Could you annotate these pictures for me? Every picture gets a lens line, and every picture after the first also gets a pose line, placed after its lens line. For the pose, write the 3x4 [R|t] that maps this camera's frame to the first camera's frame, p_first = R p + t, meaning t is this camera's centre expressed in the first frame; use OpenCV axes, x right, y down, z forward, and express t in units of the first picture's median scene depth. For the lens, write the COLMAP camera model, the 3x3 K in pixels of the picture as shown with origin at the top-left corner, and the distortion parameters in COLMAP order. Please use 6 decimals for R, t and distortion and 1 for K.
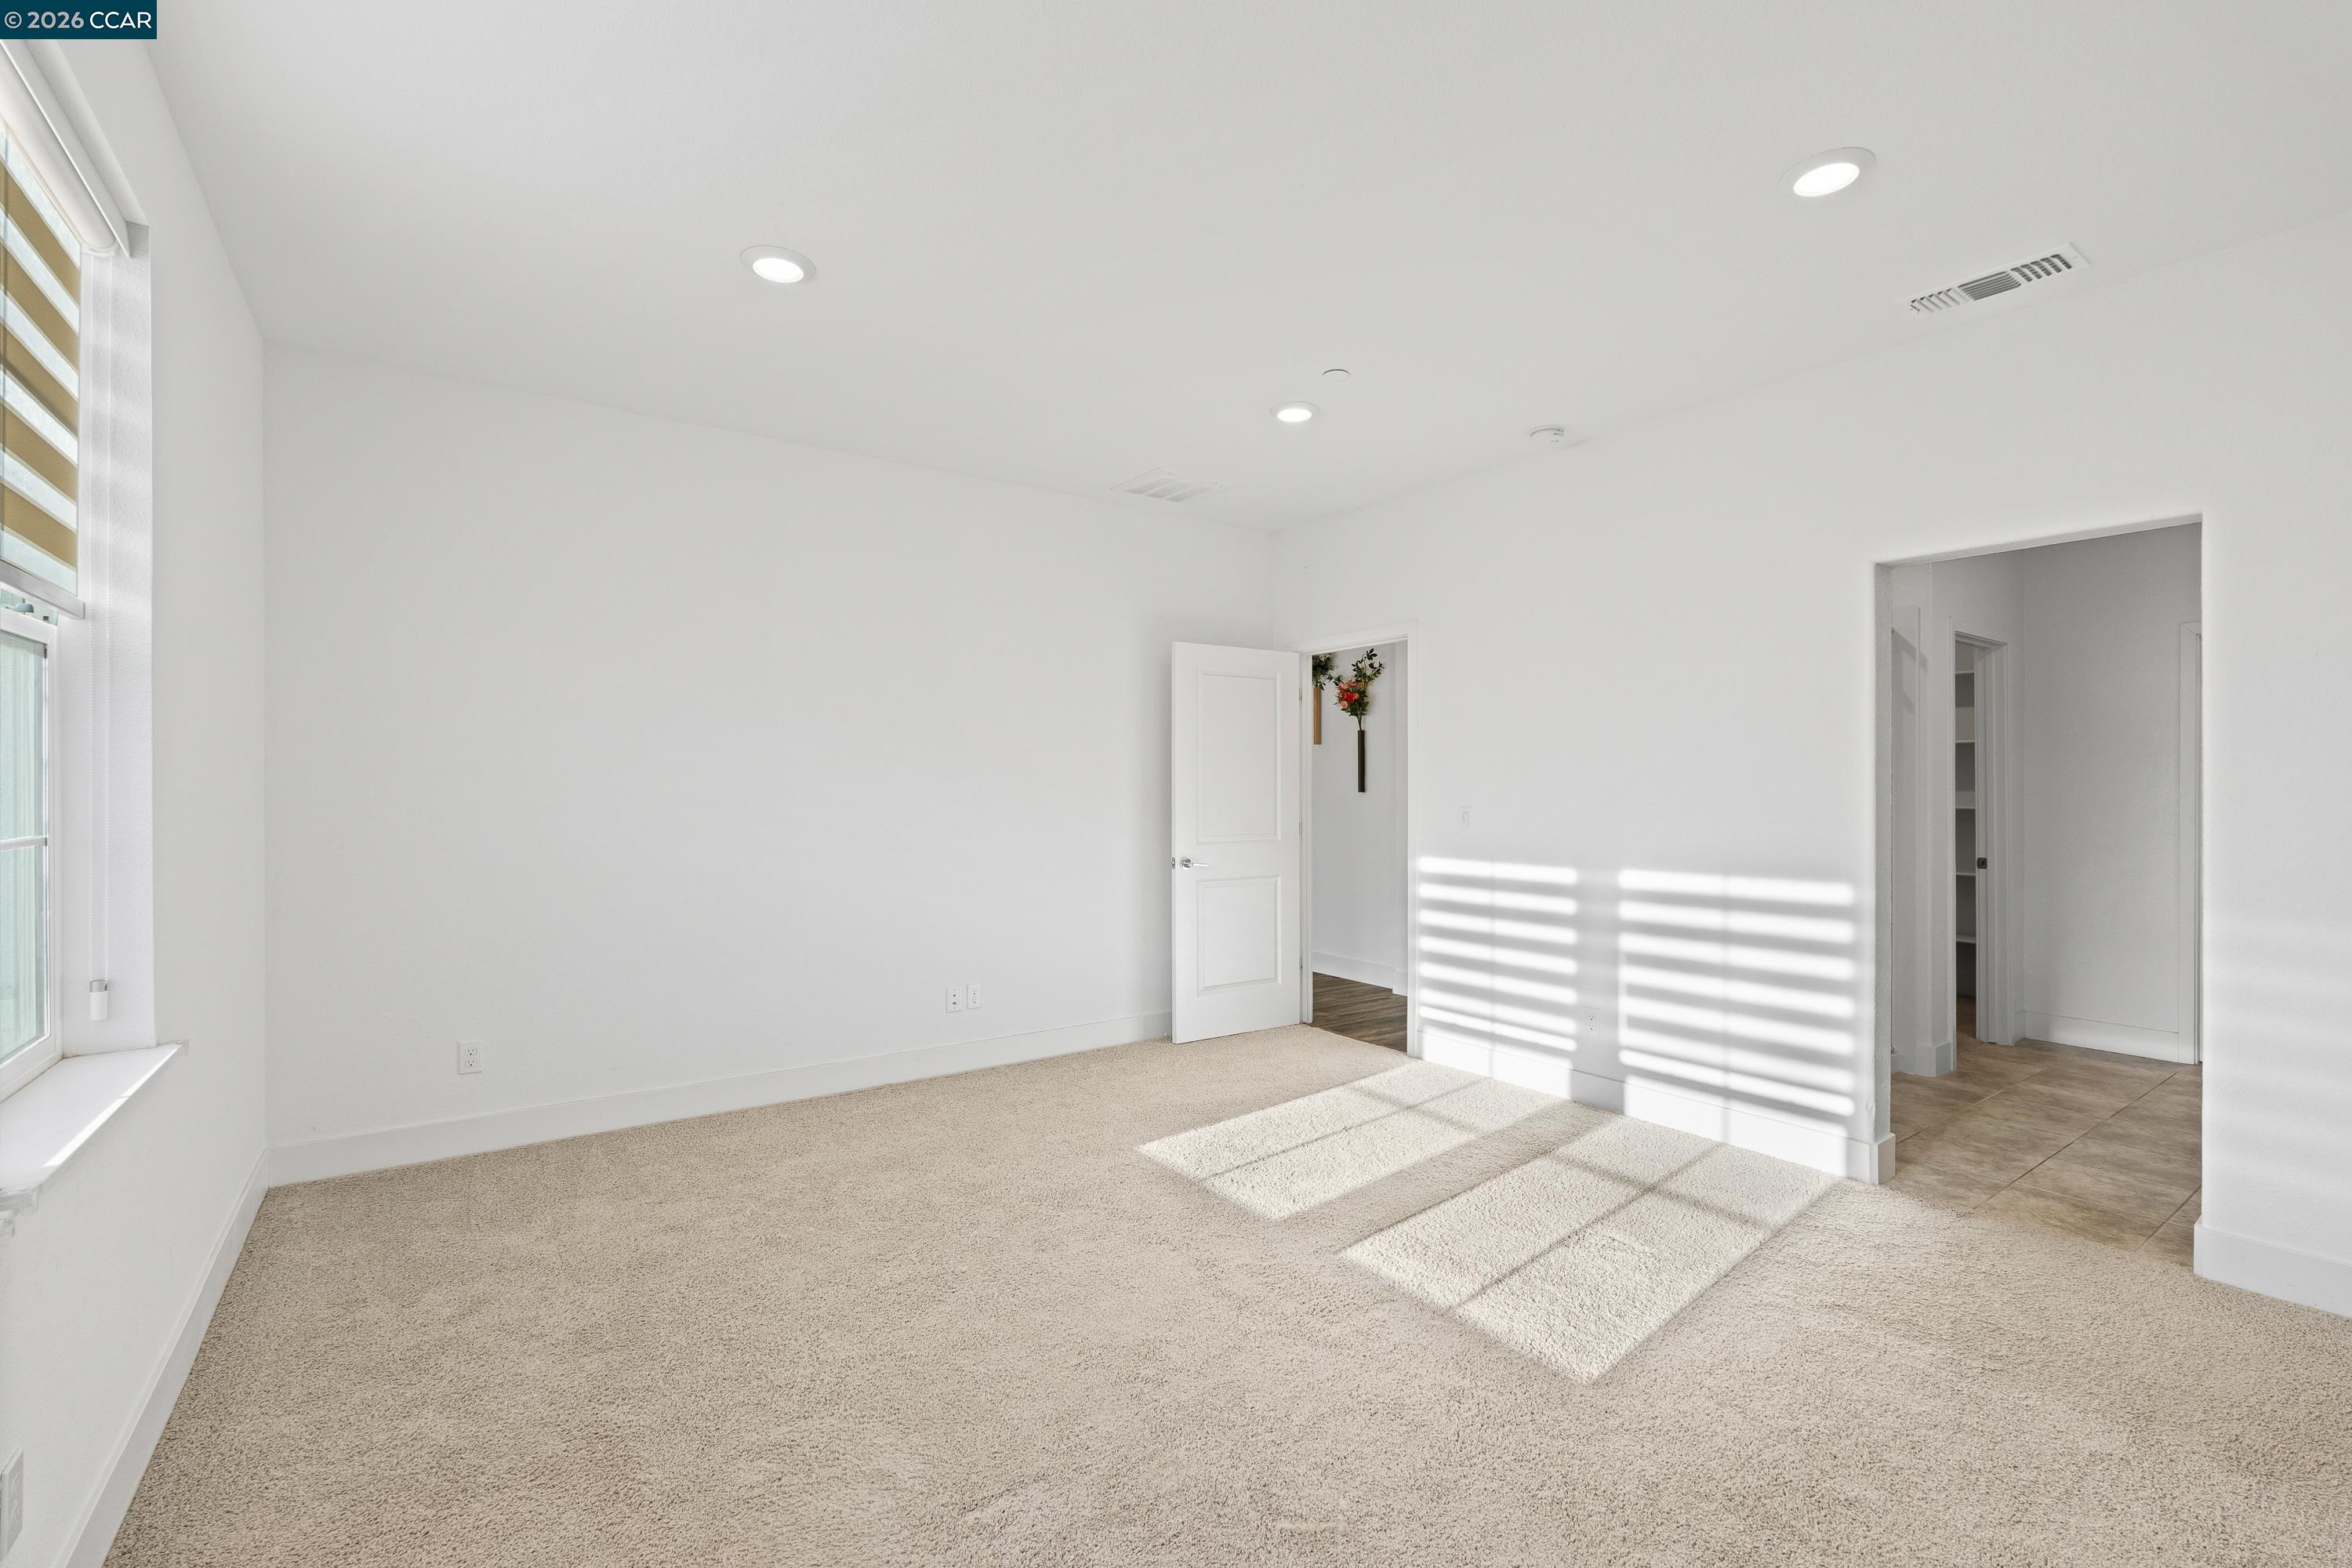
lens RADIAL K [[1028.0, 0, 1173.3], [0, 1028.0, 786.5], [0, 0, 1]] dist [-0.002250, -0.000644]
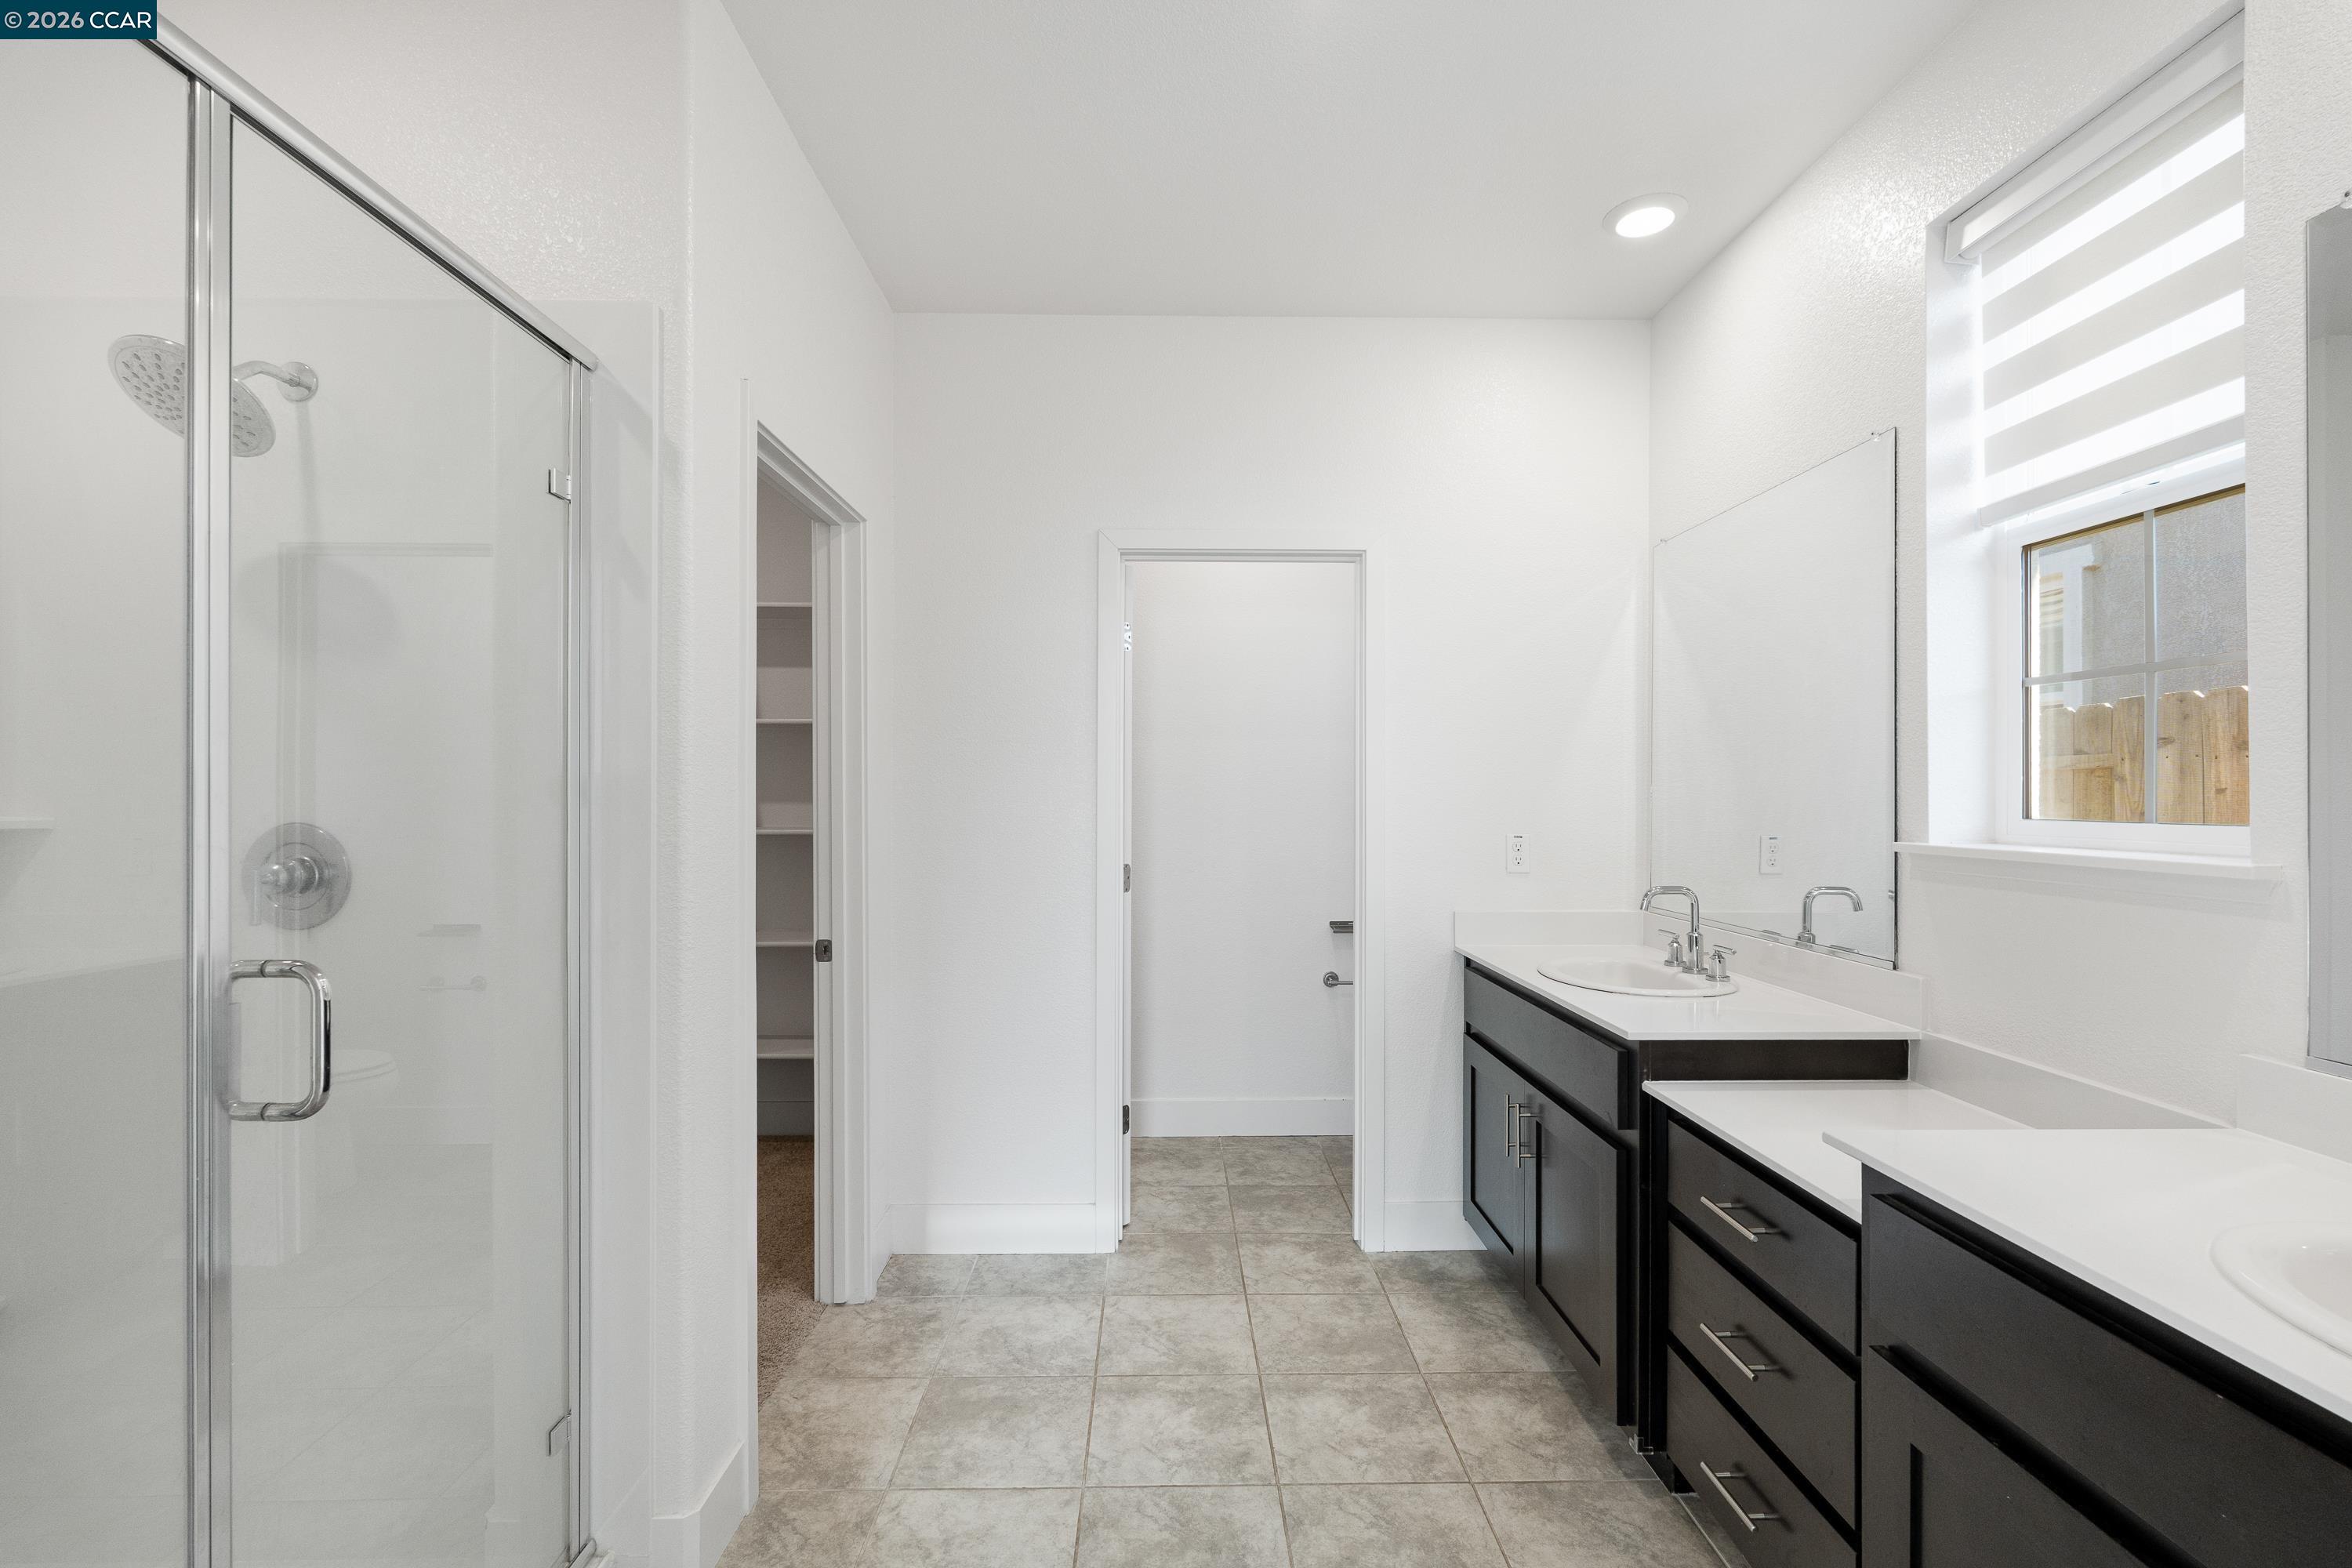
lens RADIAL K [[1028.0, 0, 1174.6], [0, 1028.0, 791.2], [0, 0, 1]] dist [-0.002250, -0.000644]
pose [[0.576724, 0.002120, 0.816936, 0.484236], [0.000670, 0.999995, -0.003068, -0.000385], [-0.816939, 0.002317, 0.576720, 0.580094]]
